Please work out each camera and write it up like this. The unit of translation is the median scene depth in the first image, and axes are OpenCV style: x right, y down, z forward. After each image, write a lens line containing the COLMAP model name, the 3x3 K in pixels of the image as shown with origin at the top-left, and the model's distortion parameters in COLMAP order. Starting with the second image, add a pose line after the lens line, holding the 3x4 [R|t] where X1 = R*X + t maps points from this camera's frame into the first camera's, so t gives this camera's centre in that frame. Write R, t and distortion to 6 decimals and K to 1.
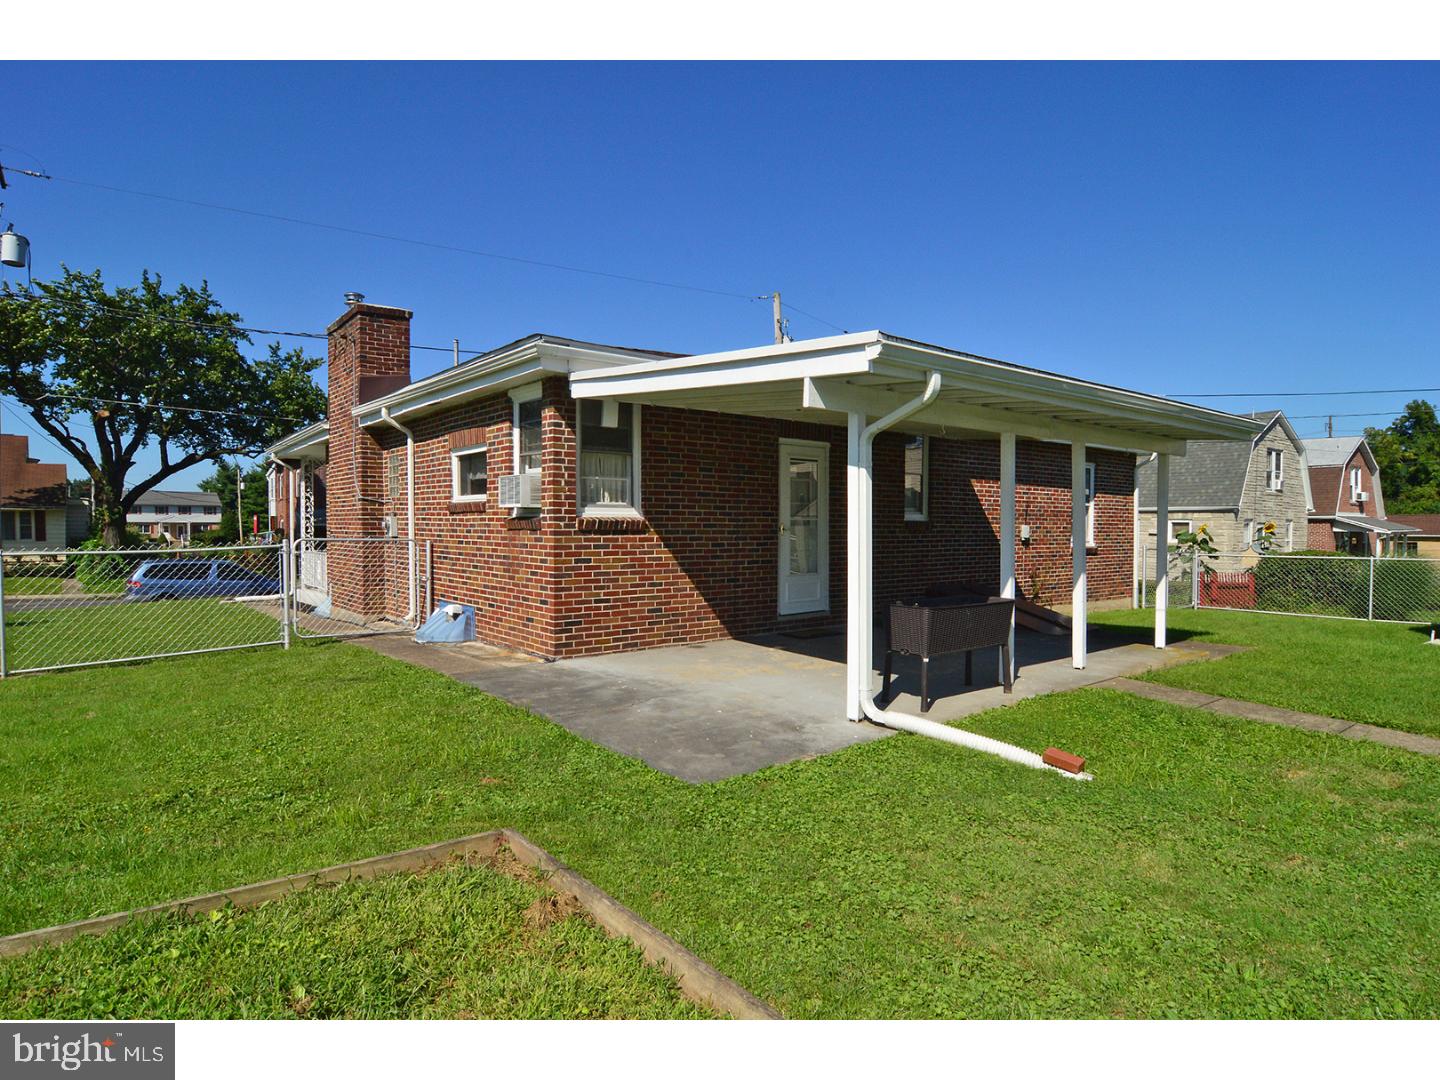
lens RADIAL K [[799.6, 0, 729.2], [0, 799.6, 536.6], [0, 0, 1]] dist [-0.010238, -0.001924]
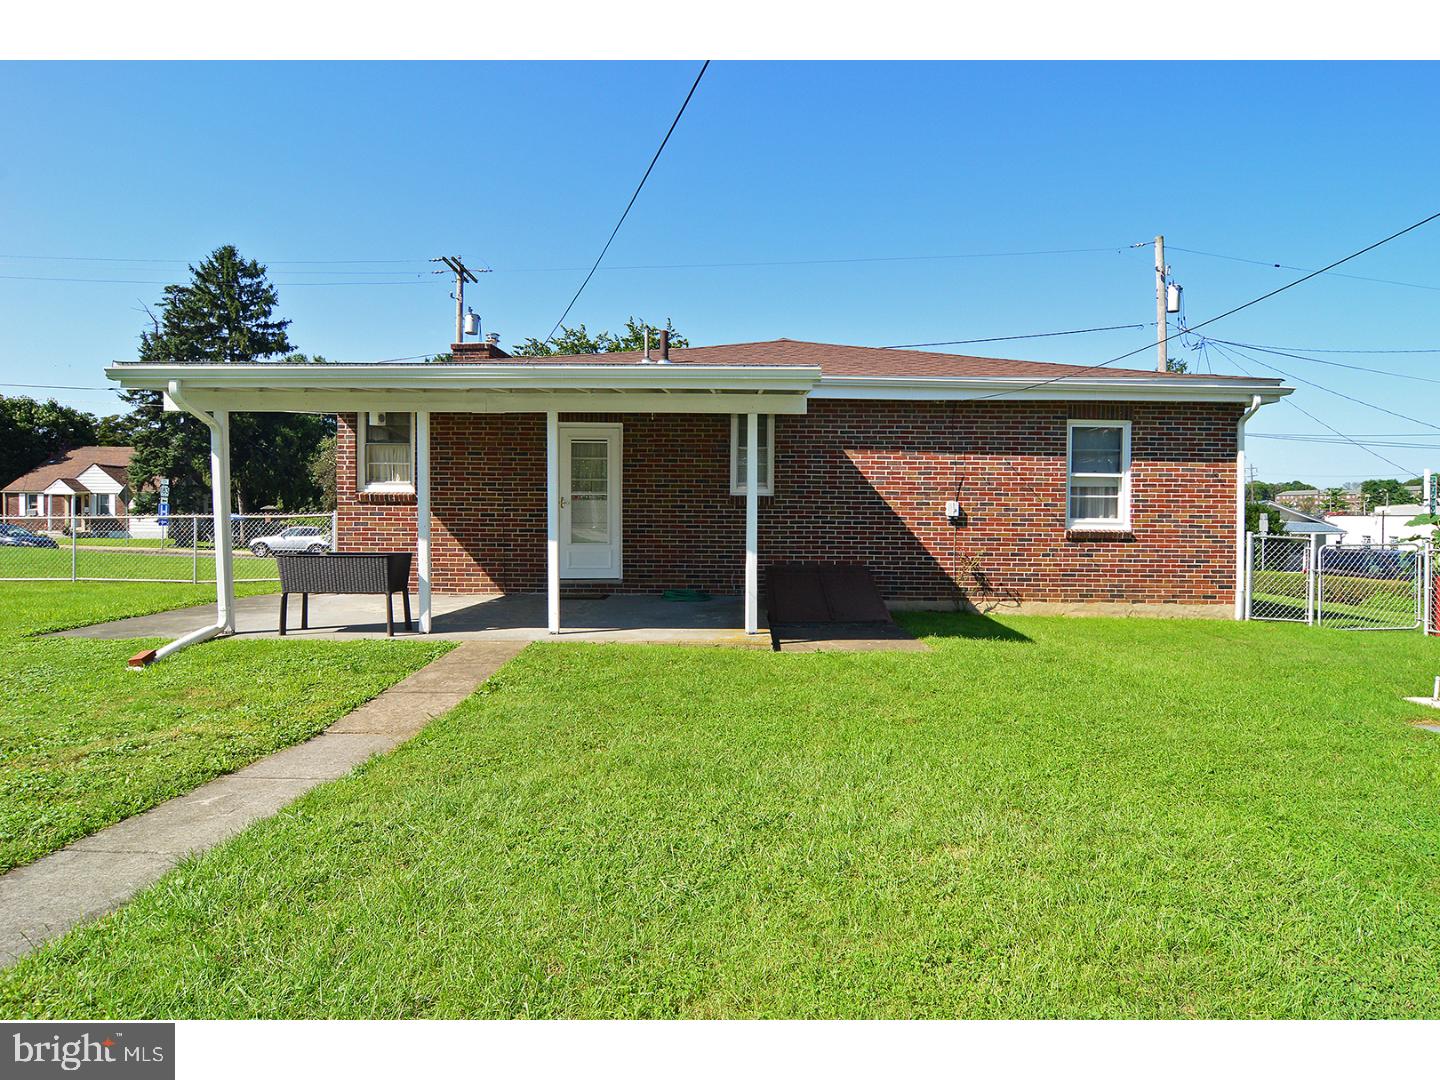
lens RADIAL K [[799.6, 0, 729.2], [0, 799.6, 536.6], [0, 0, 1]] dist [-0.010238, -0.001924]
pose [[0.785610, 0.021286, -0.618356, 1.014624], [-0.014487, 0.999767, 0.016010, 0.018255], [0.618553, -0.003619, 0.785735, 0.272633]]
